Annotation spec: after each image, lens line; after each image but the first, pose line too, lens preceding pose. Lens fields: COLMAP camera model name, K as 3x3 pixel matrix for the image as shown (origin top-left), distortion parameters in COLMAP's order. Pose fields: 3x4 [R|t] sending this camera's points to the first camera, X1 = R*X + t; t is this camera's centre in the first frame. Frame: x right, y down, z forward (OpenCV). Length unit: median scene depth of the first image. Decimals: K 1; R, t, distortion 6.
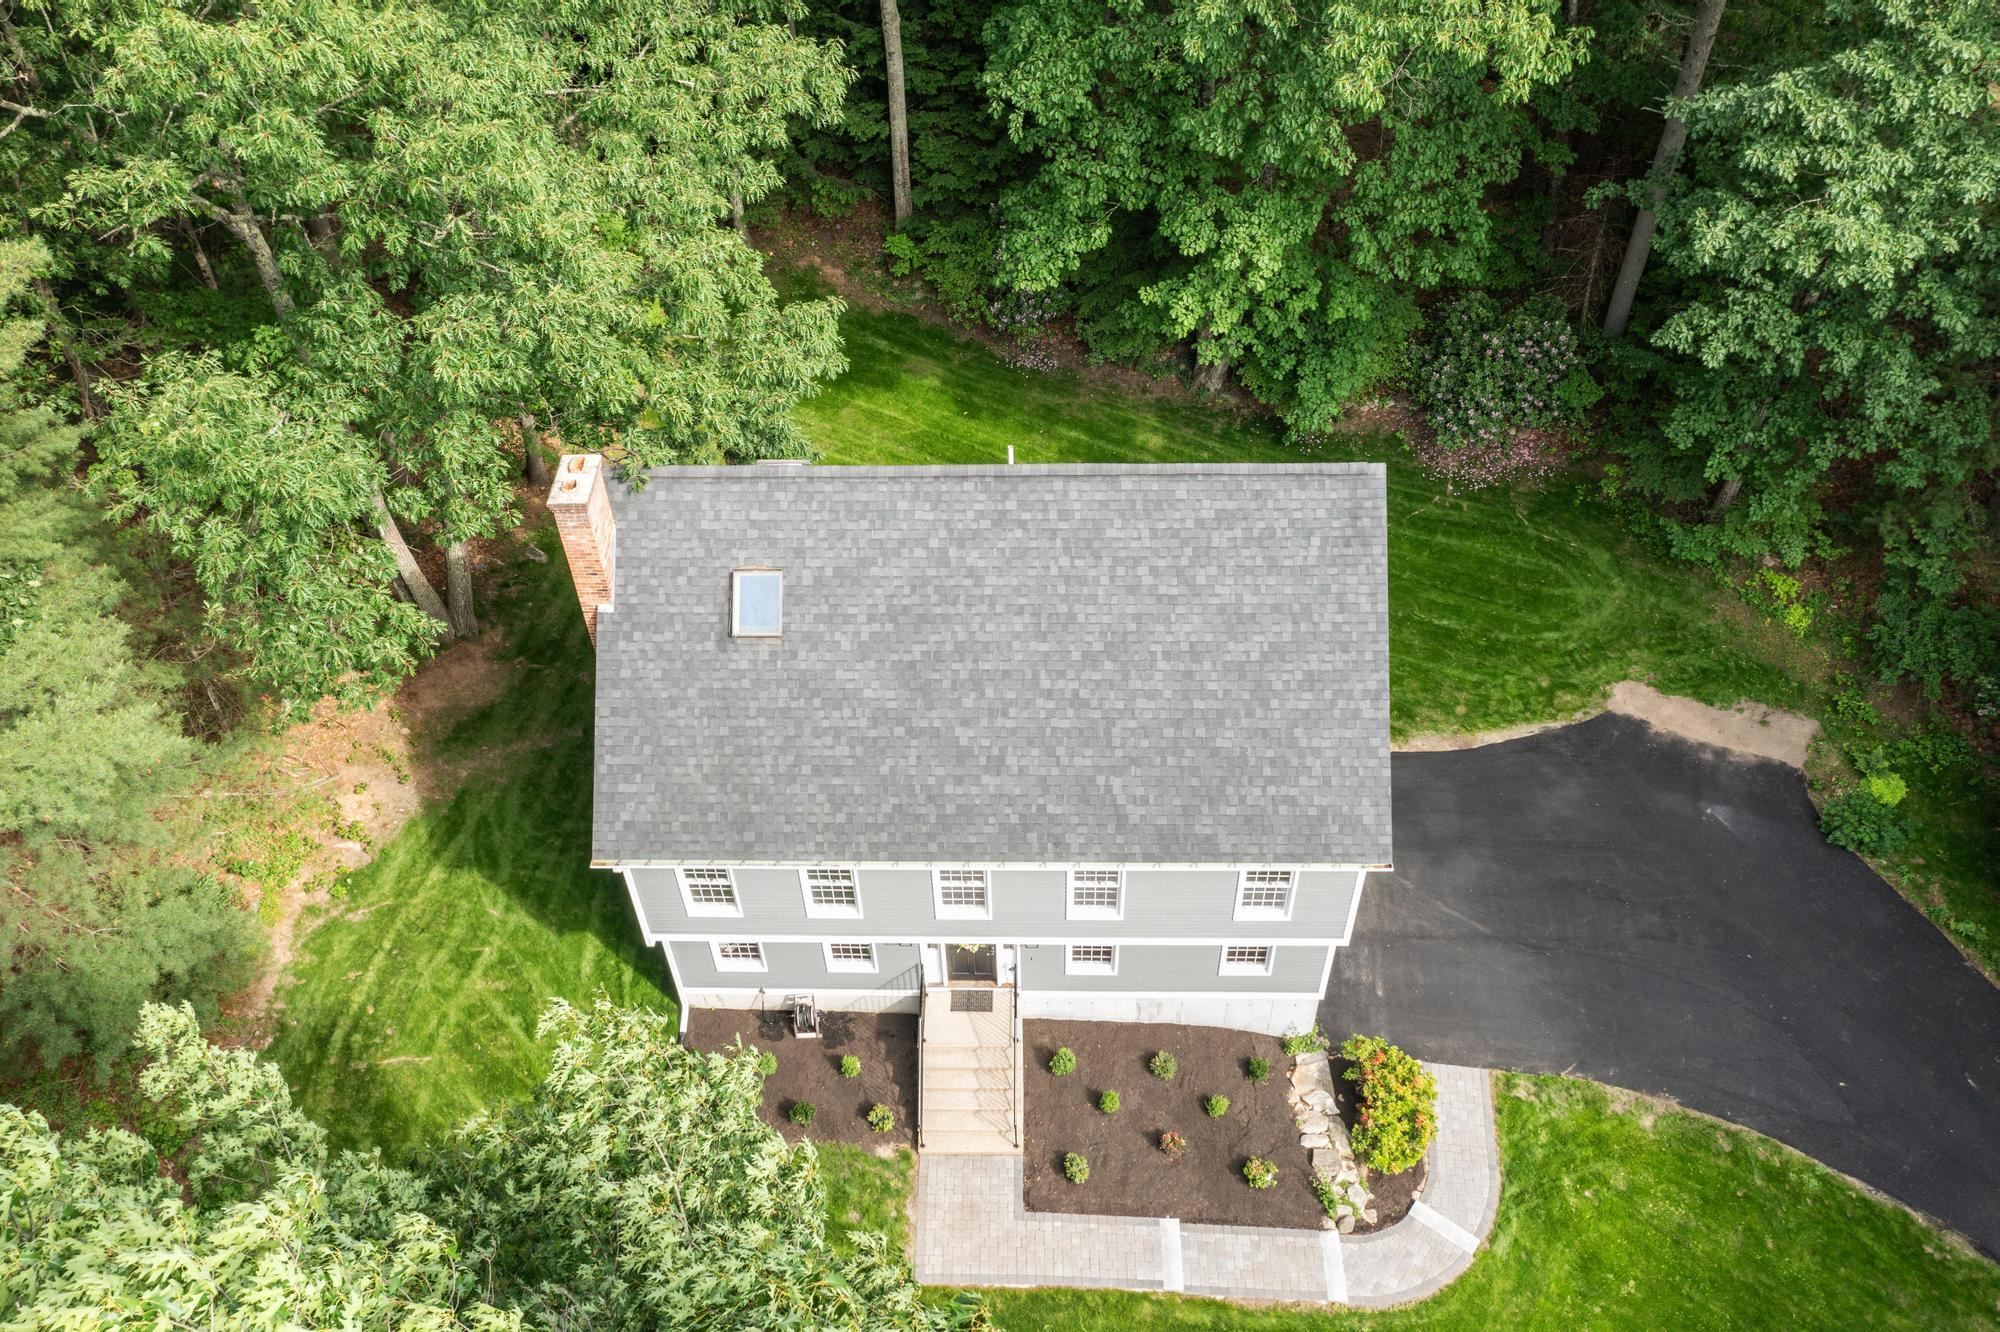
lens RADIAL K [[1562.1, 0, 997.6], [0, 1562.1, 657.7], [0, 0, 1]] dist [-0.012156, 0.000835]
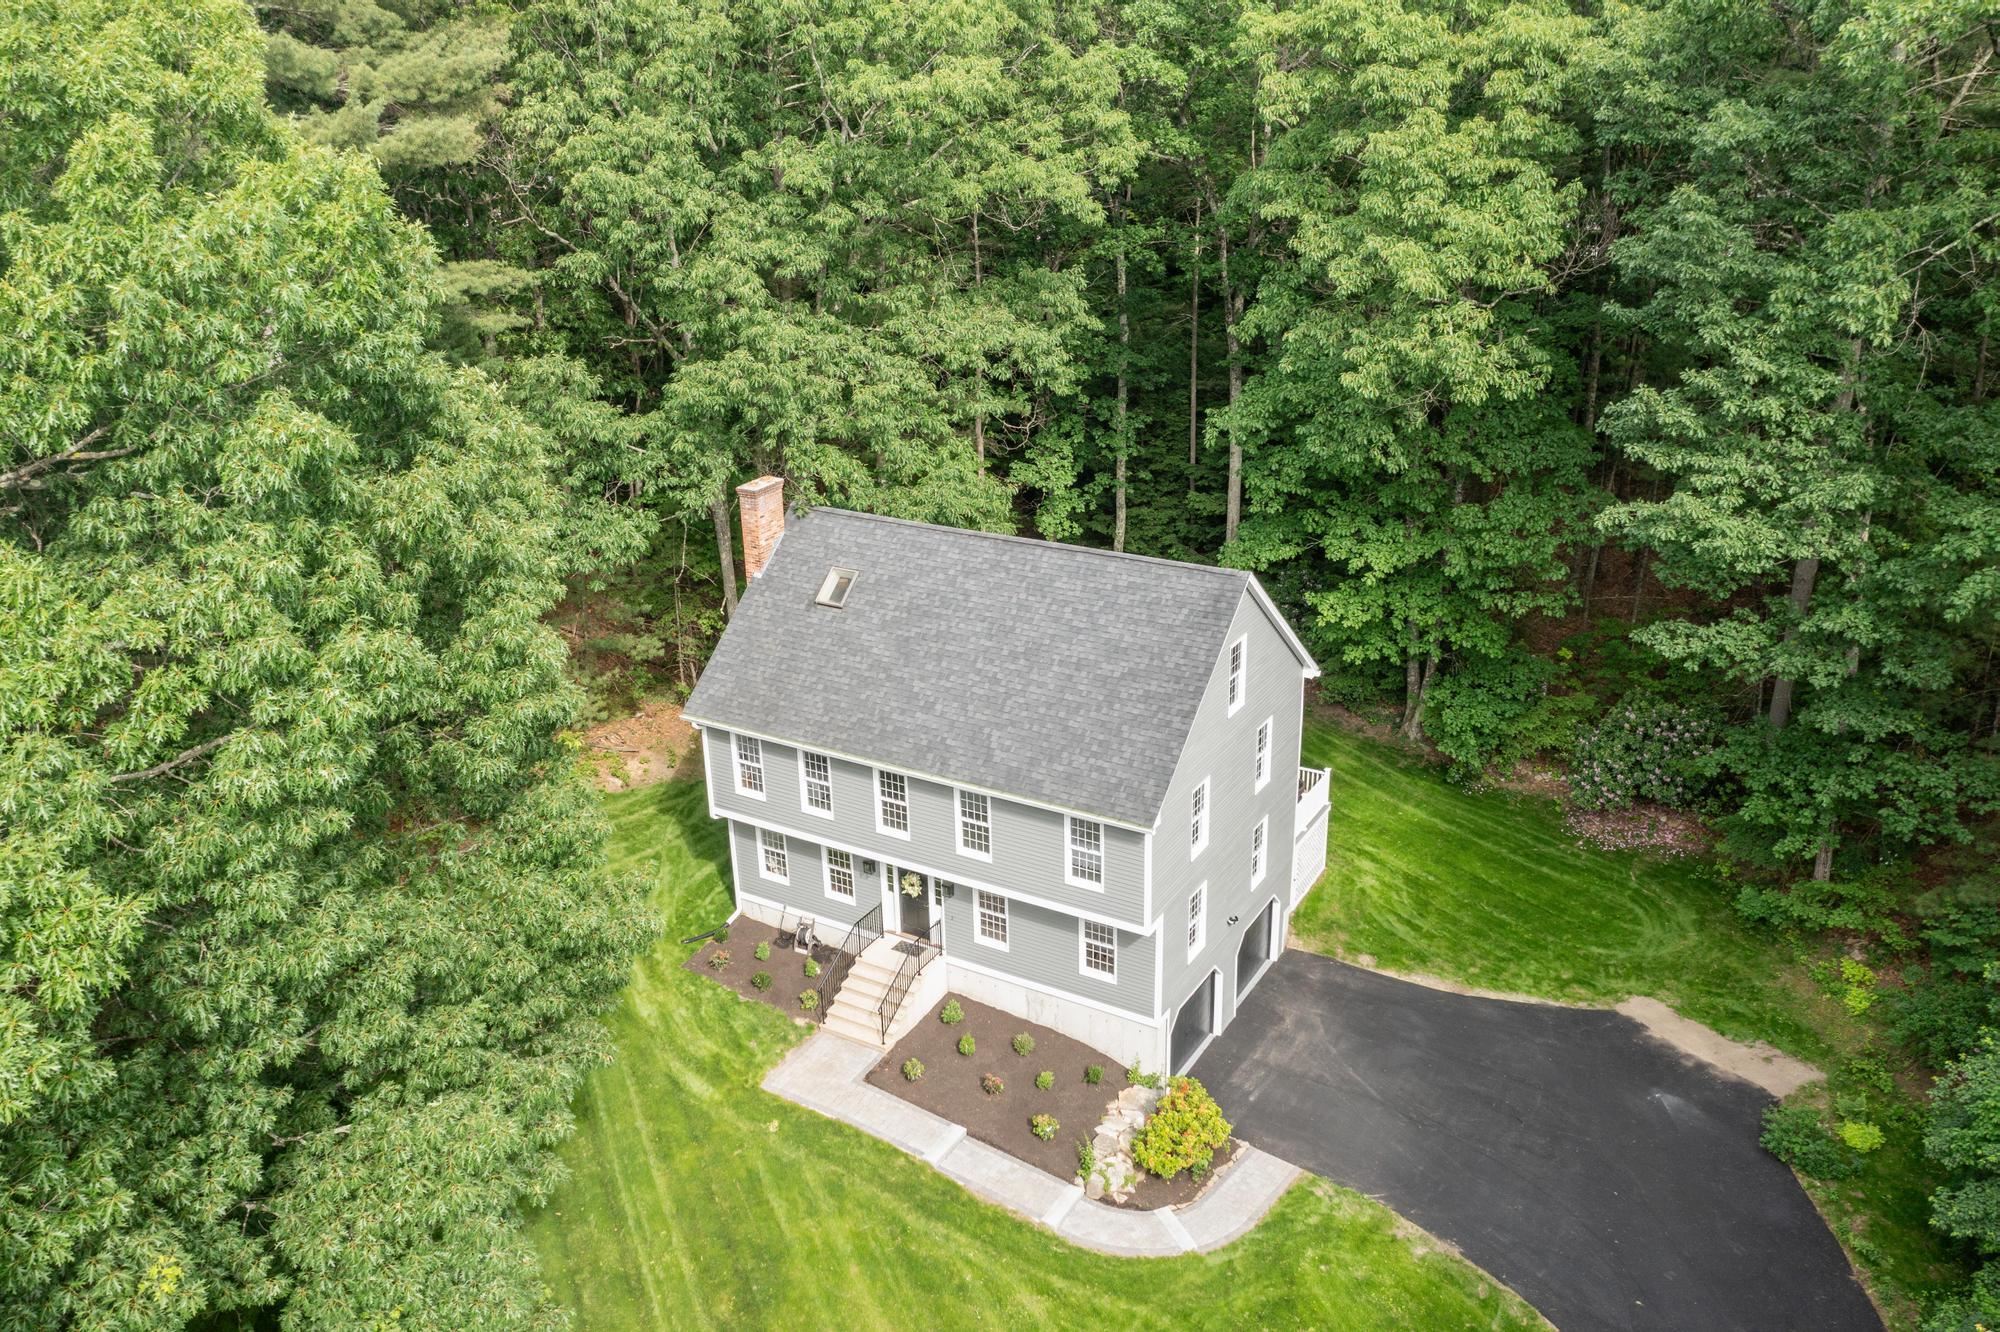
lens RADIAL K [[1572.2, 0, 994.2], [0, 1572.2, 644.9], [0, 0, 1]] dist [-0.022362, 0.004086]
pose [[0.870745, 0.181259, -0.457110, 0.485717], [-0.352393, 0.878355, -0.322974, 0.320928], [0.342962, 0.442310, 0.828697, -0.140128]]
